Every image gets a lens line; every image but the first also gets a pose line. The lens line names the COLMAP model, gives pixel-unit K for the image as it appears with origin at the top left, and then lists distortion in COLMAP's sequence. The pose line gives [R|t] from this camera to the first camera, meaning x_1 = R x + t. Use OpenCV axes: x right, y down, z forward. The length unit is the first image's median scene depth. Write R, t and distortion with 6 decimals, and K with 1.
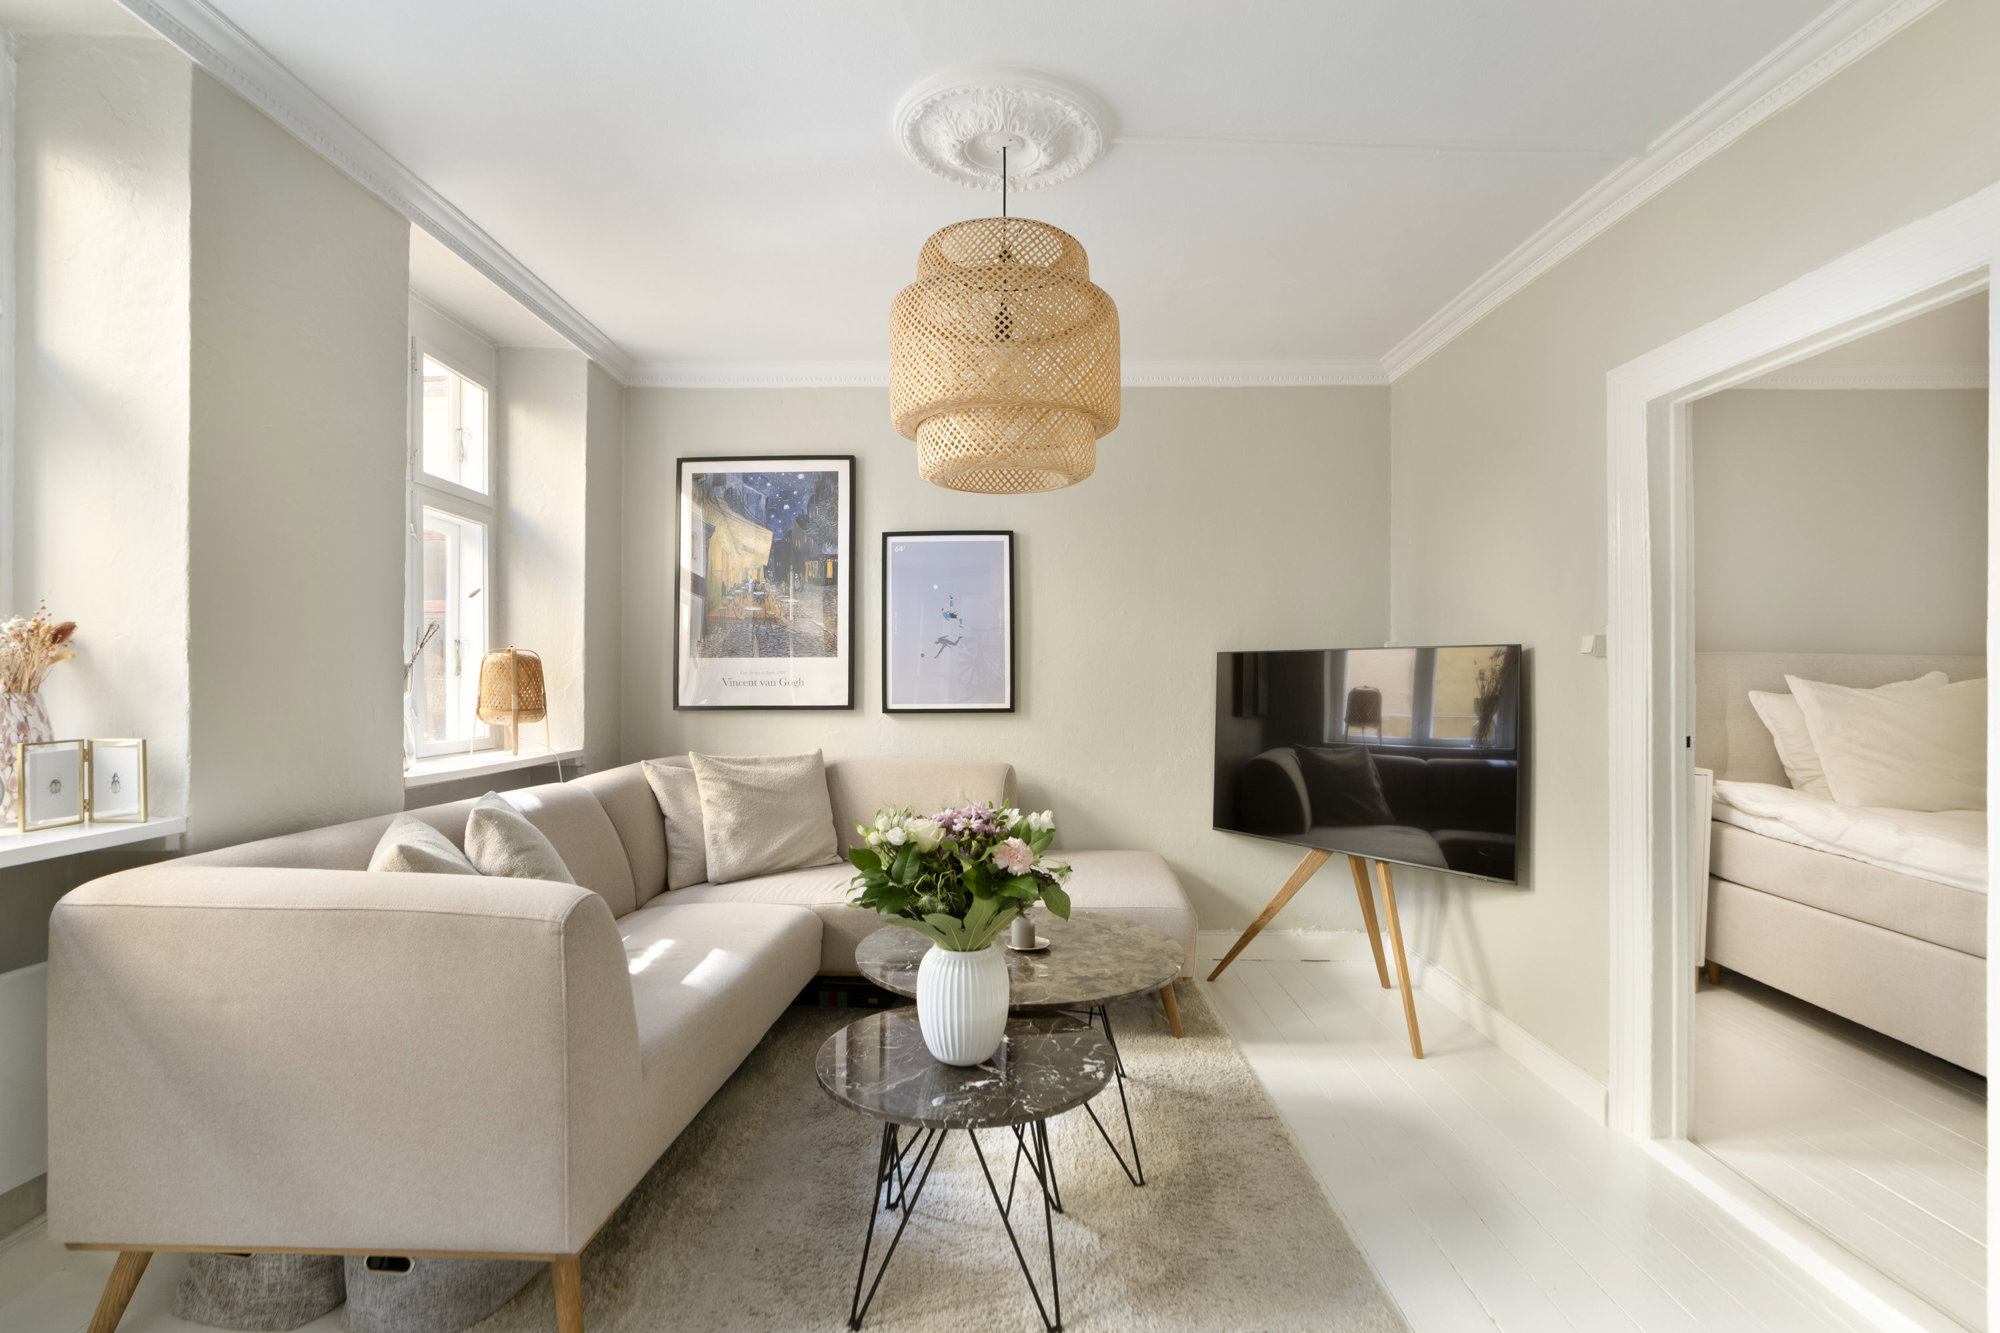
lens RADIAL K [[924.1, 0, 1001.6], [0, 924.1, 687.2], [0, 0, 1]] dist [-0.067787, 0.057369]
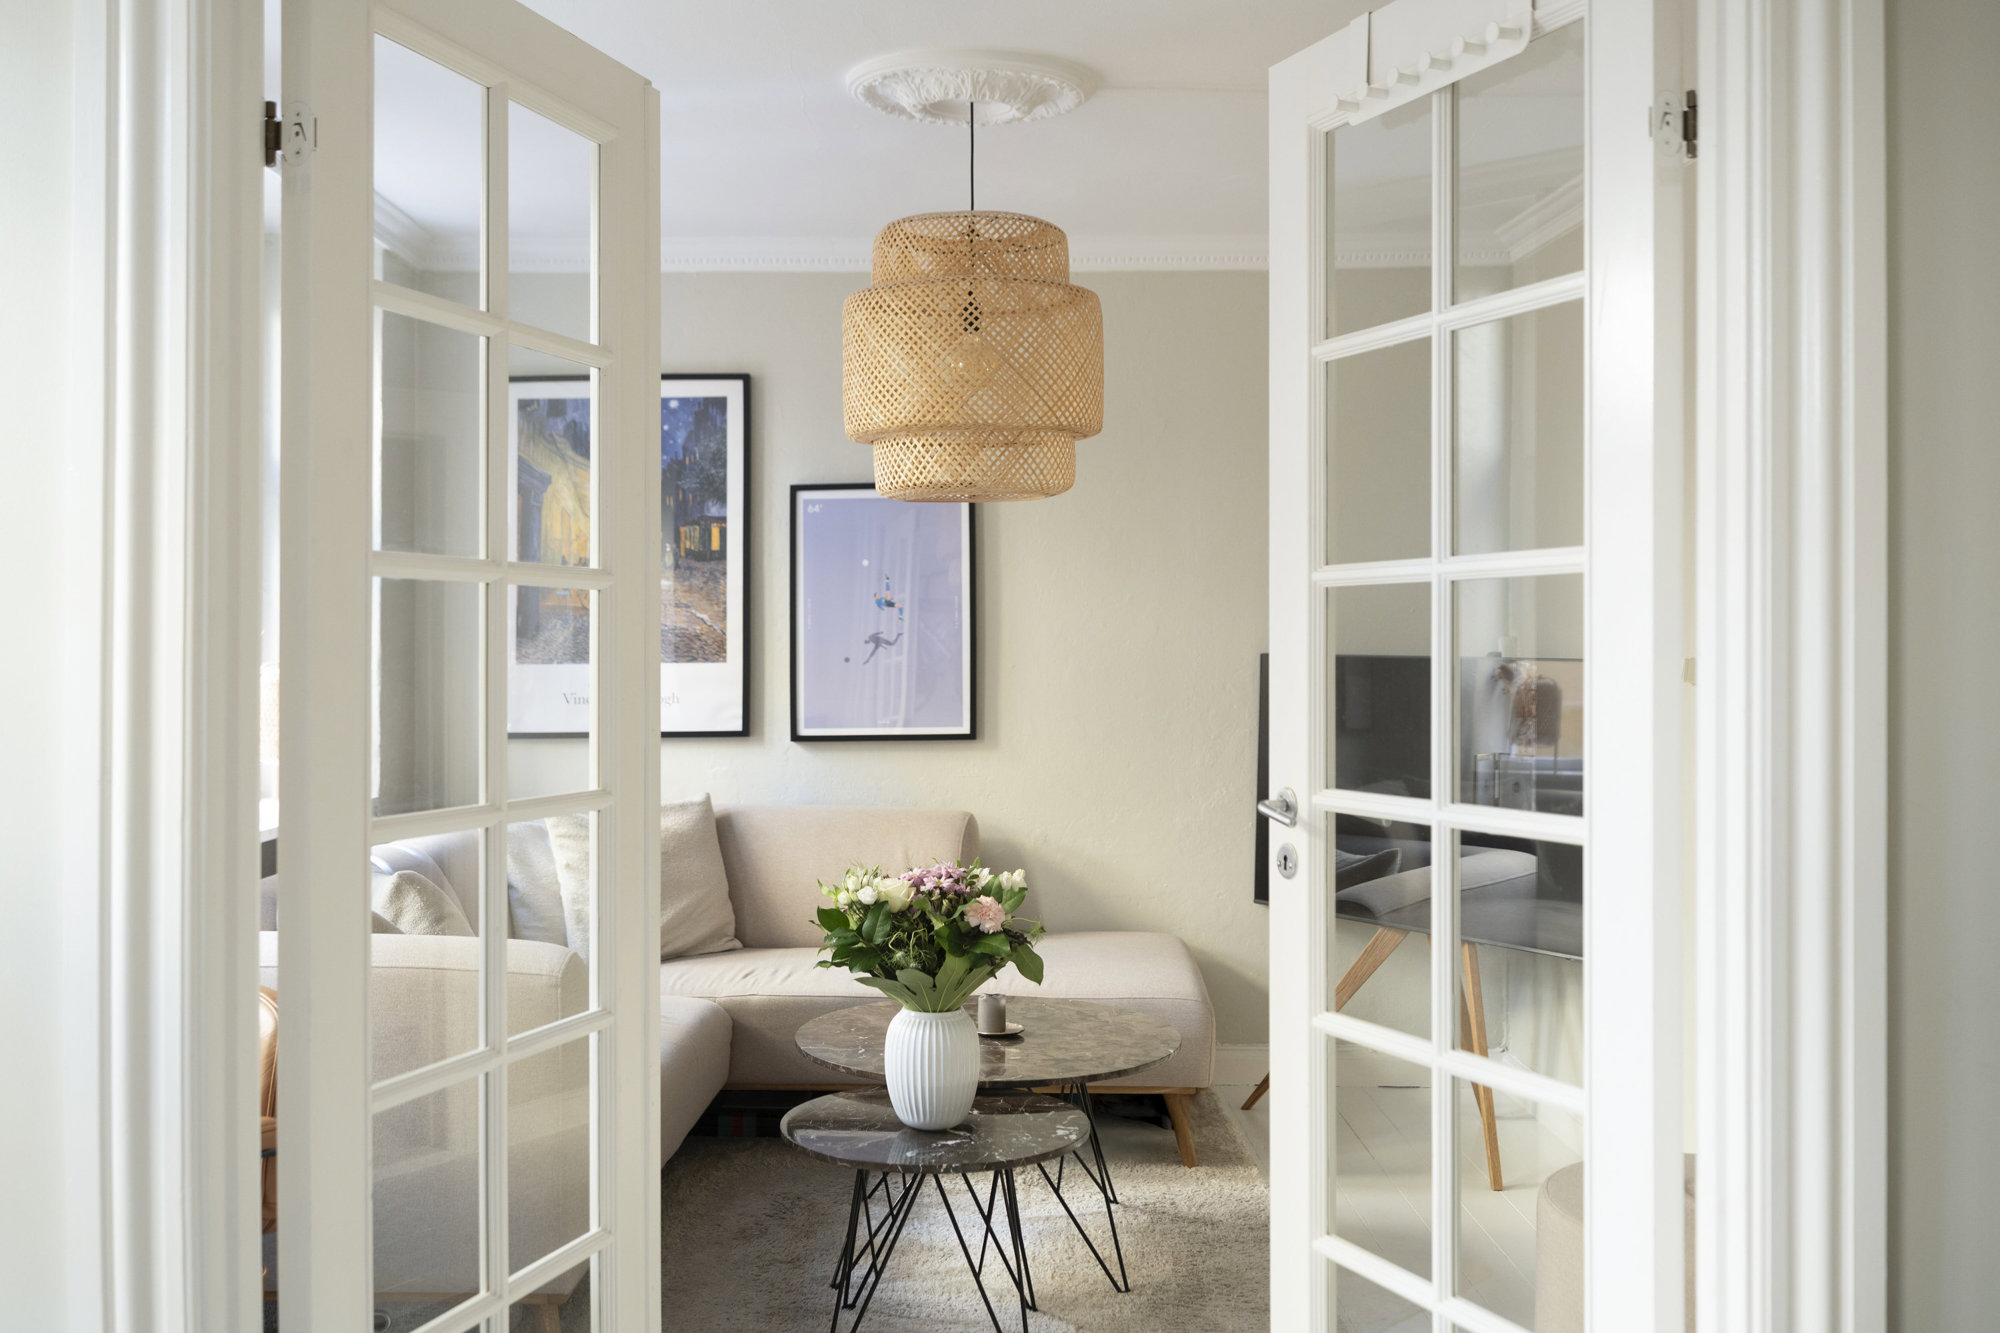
lens RADIAL K [[1934.9, 0, 1108.3], [0, 1934.9, 626.6], [0, 0, 1]] dist [-0.090082, -0.000488]
pose [[0.995828, 0.003931, 0.091166, -0.036791], [-0.003555, 0.999985, -0.004282, -0.095581], [-0.091181, 0.003940, 0.995826, -0.872635]]
